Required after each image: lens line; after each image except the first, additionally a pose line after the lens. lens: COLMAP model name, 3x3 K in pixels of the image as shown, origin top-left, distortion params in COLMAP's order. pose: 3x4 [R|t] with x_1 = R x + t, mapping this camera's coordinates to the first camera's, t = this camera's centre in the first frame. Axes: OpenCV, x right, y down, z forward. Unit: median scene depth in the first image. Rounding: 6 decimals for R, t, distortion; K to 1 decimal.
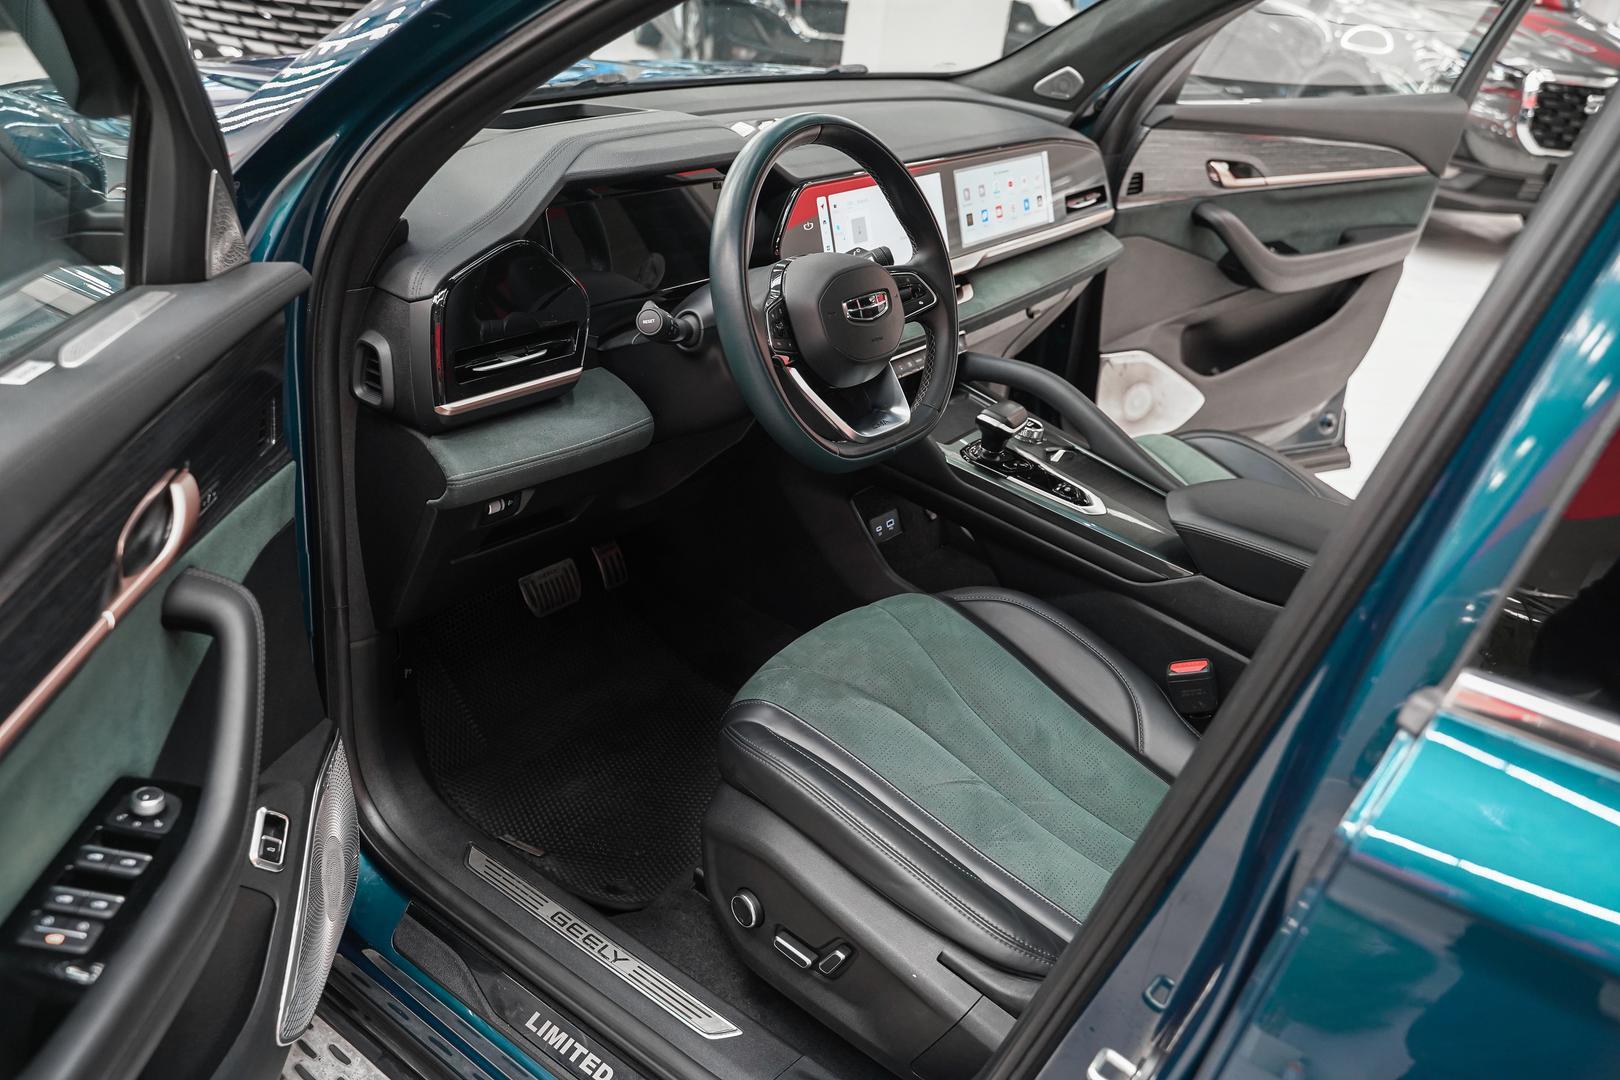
lens RADIAL K [[1285.0, 0, 804.0], [0, 1285.0, 547.5], [0, 0, 1]] dist [-0.004421, -0.005180]
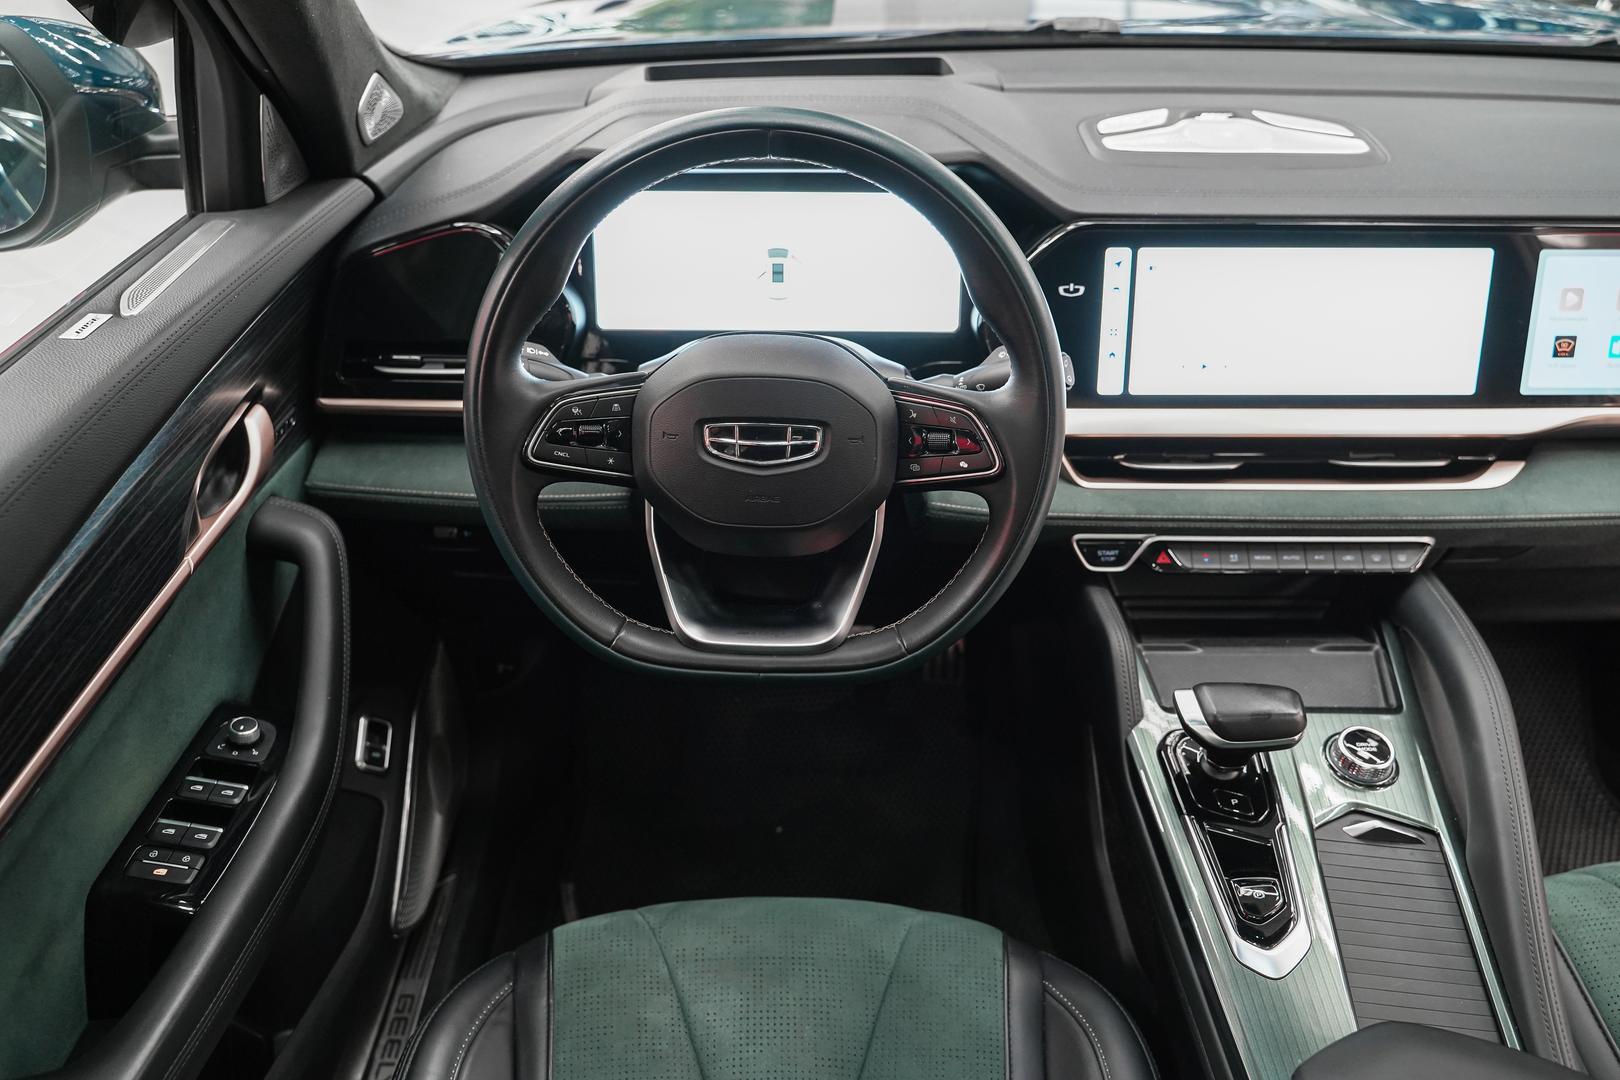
lens RADIAL K [[1285.0, 0, 804.9], [0, 1285.0, 549.0], [0, 0, 1]] dist [-0.004421, -0.005180]
pose [[0.599862, 0.364751, -0.712125, 0.337567], [-0.321032, 0.924979, 0.203353, -0.180263], [0.732874, 0.106631, 0.671957, 0.414999]]
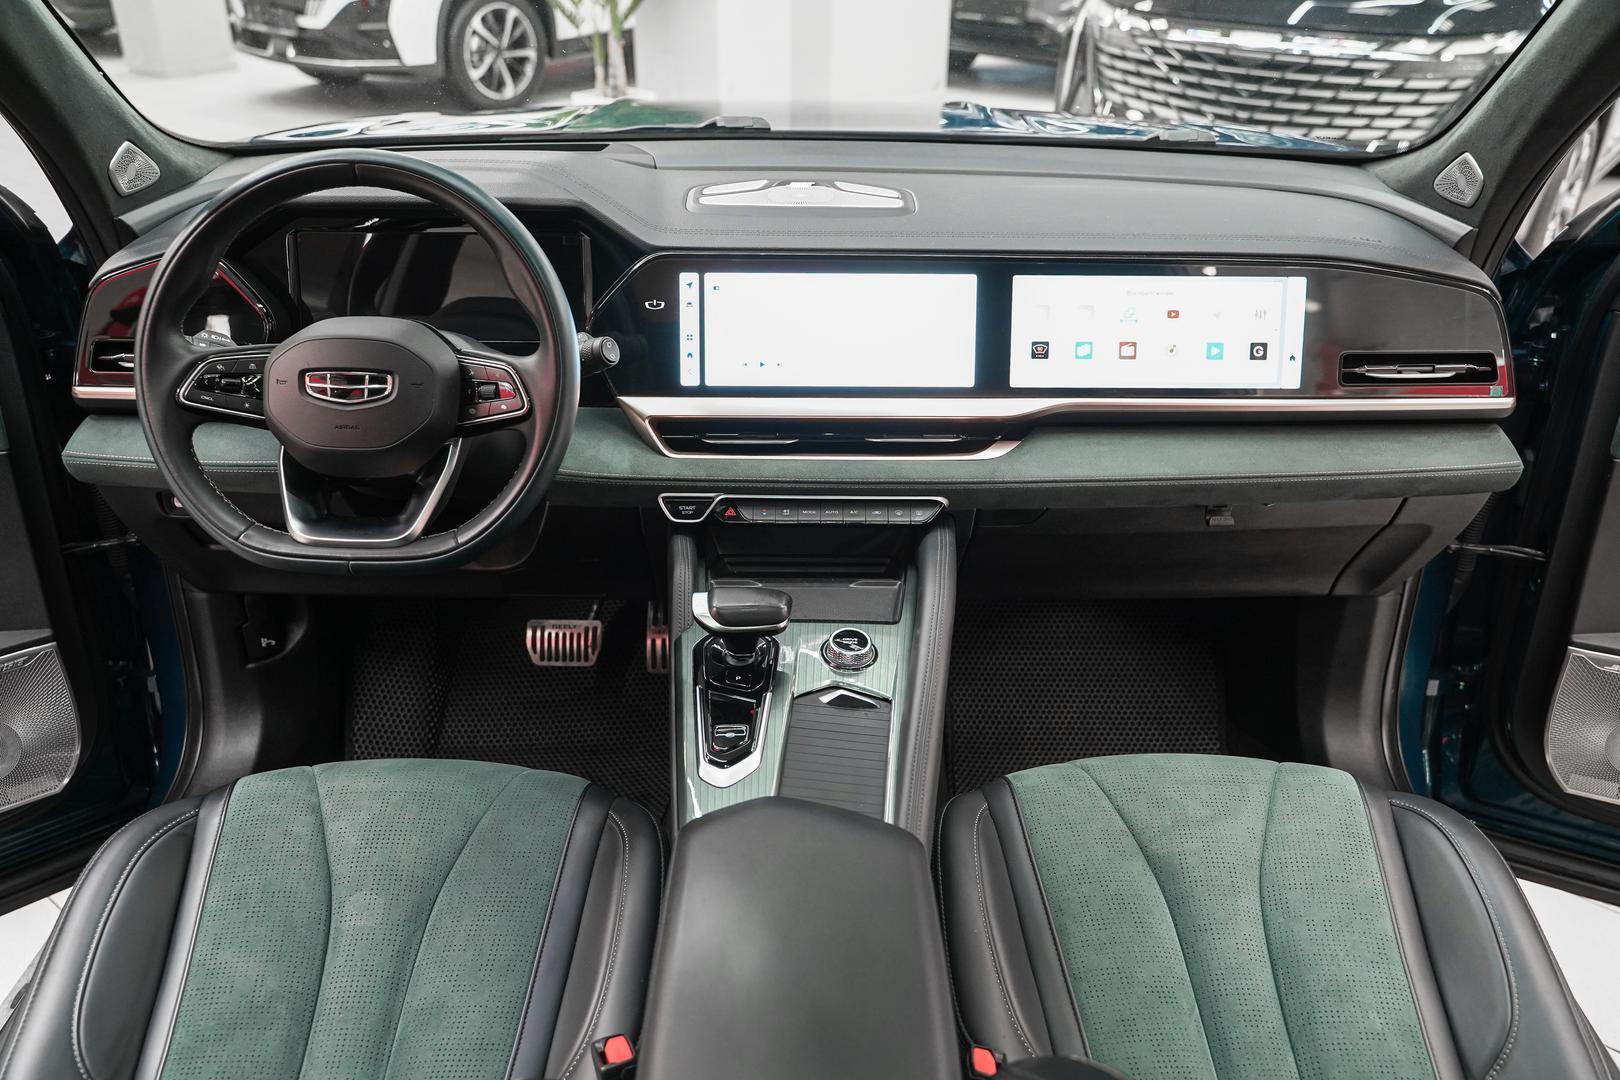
lens RADIAL K [[1285.0, 0, 806.7], [0, 1285.0, 554.8], [0, 0, 1]] dist [-0.004421, -0.005180]
pose [[0.604488, 0.287625, -0.742877, 0.576109], [-0.325191, 0.940400, 0.099490, -0.175666], [0.727217, 0.181437, 0.661994, 0.464713]]
